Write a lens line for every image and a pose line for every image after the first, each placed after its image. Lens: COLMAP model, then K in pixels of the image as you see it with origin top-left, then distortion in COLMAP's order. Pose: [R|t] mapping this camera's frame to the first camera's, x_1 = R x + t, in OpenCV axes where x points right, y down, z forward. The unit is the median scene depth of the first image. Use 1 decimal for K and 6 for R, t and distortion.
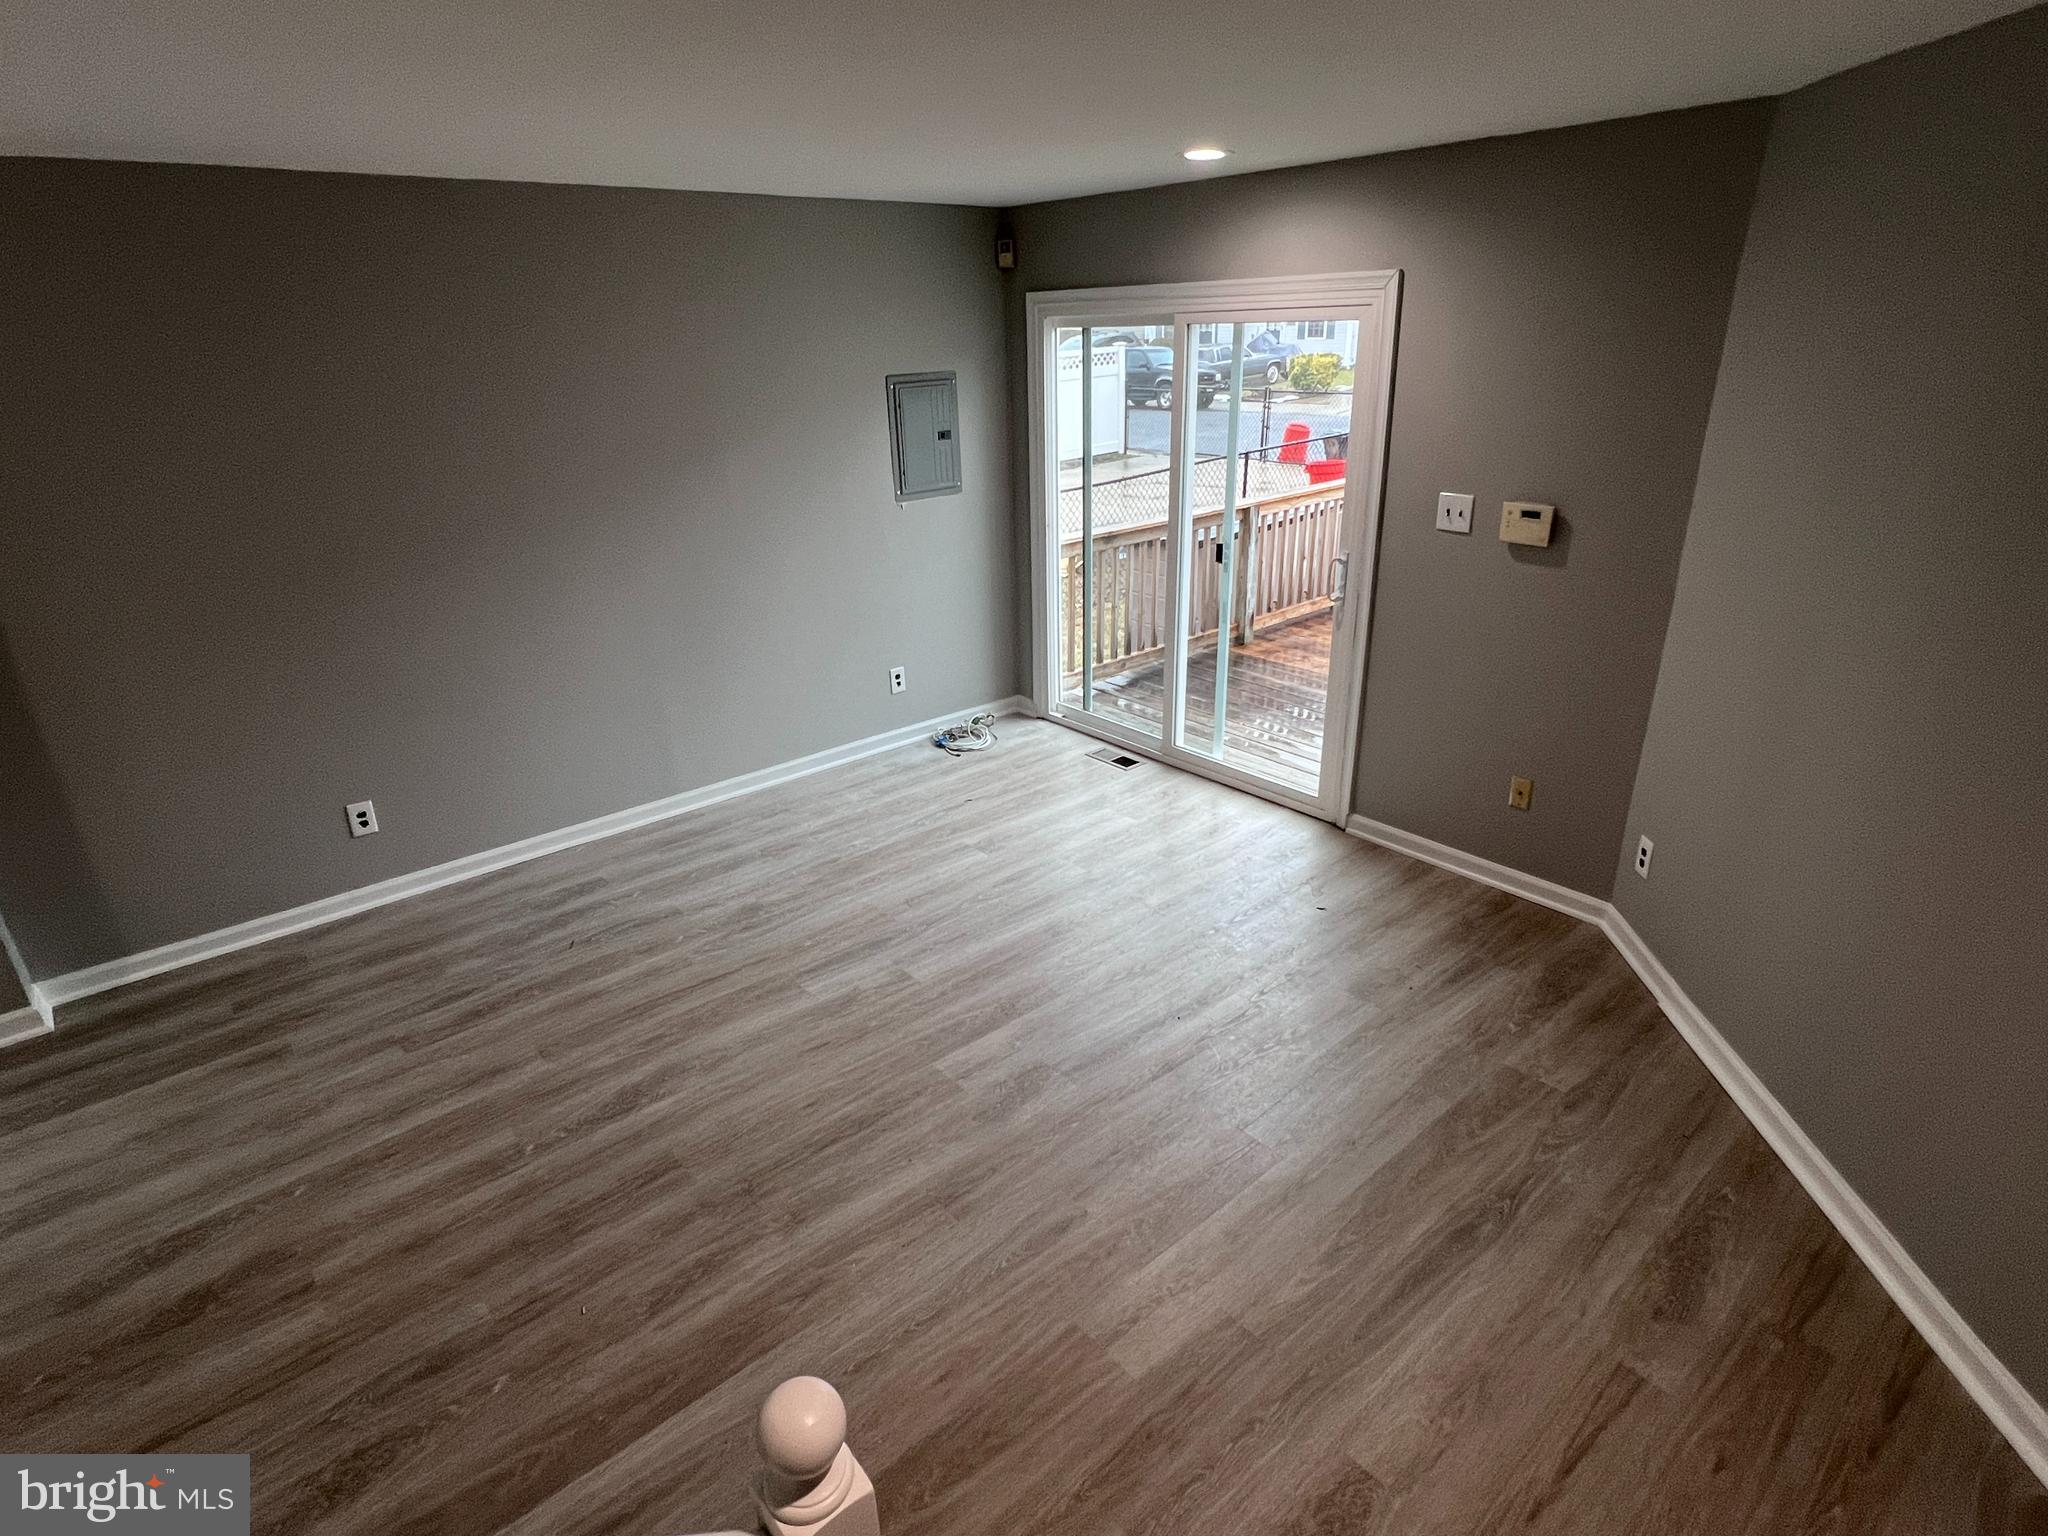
lens RADIAL K [[1094.2, 0, 1024.0], [0, 1094.2, 768.0], [0, 0, 1]] dist [0.001482, 0.000638]
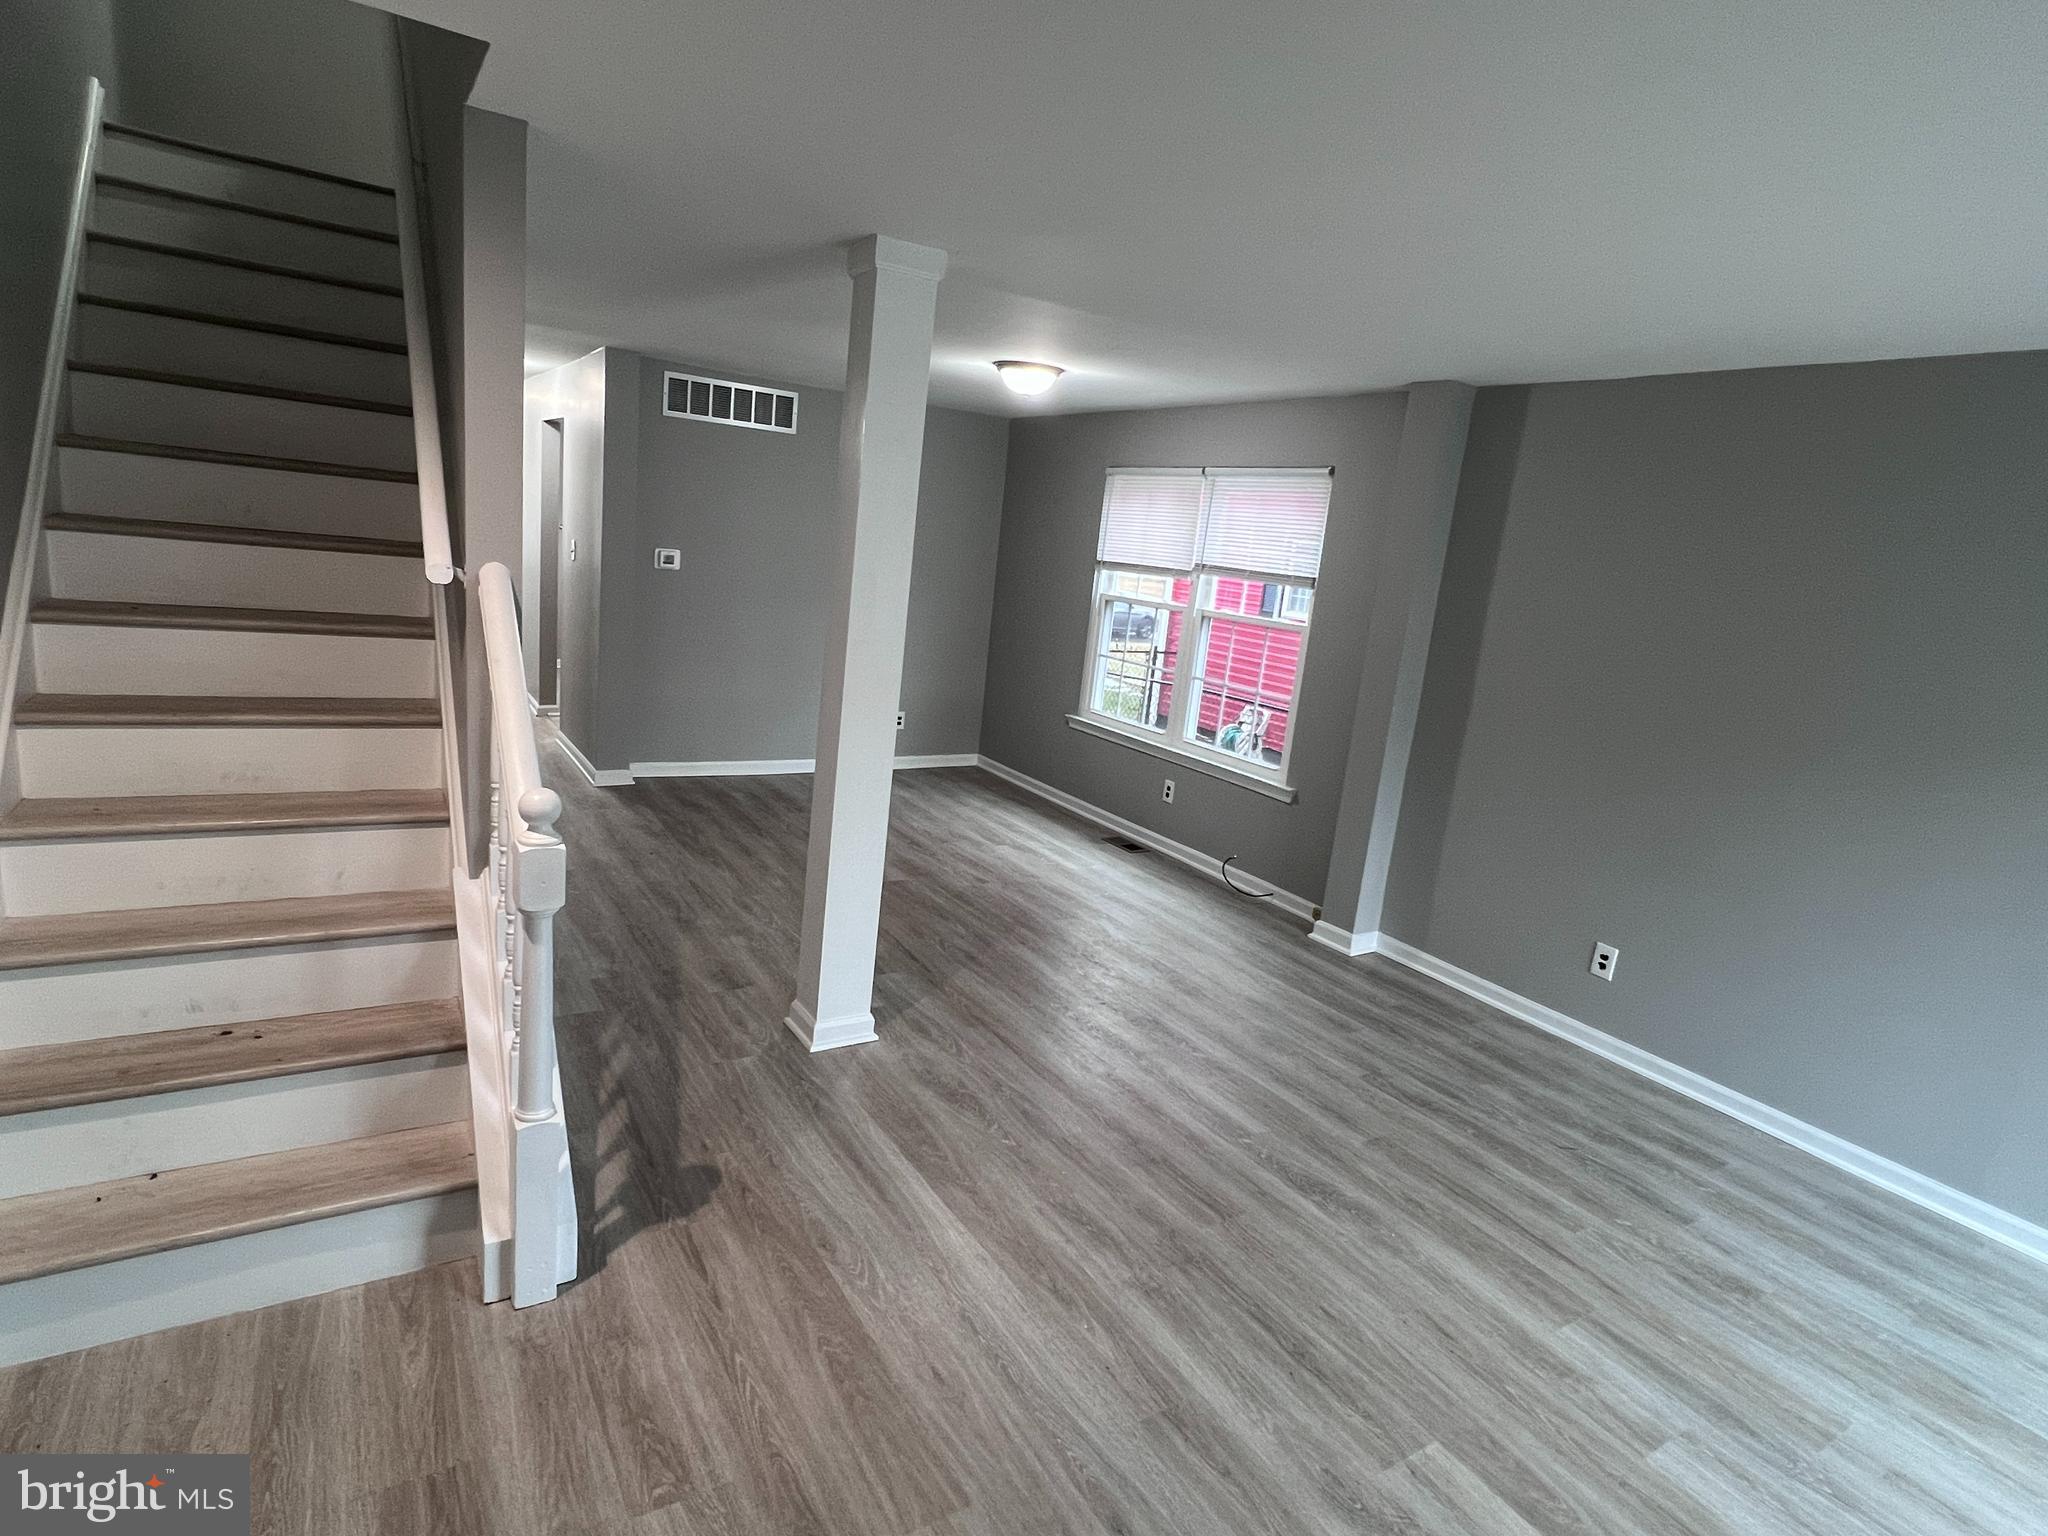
lens RADIAL K [[1094.2, 0, 1024.0], [0, 1094.2, 768.0], [0, 0, 1]] dist [0.001482, 0.000638]
pose [[-0.158628, 0.213287, -0.964026, 0.487422], [-0.461502, 0.847145, 0.263366, -0.142300], [0.872842, 0.486677, -0.035949, 0.524906]]
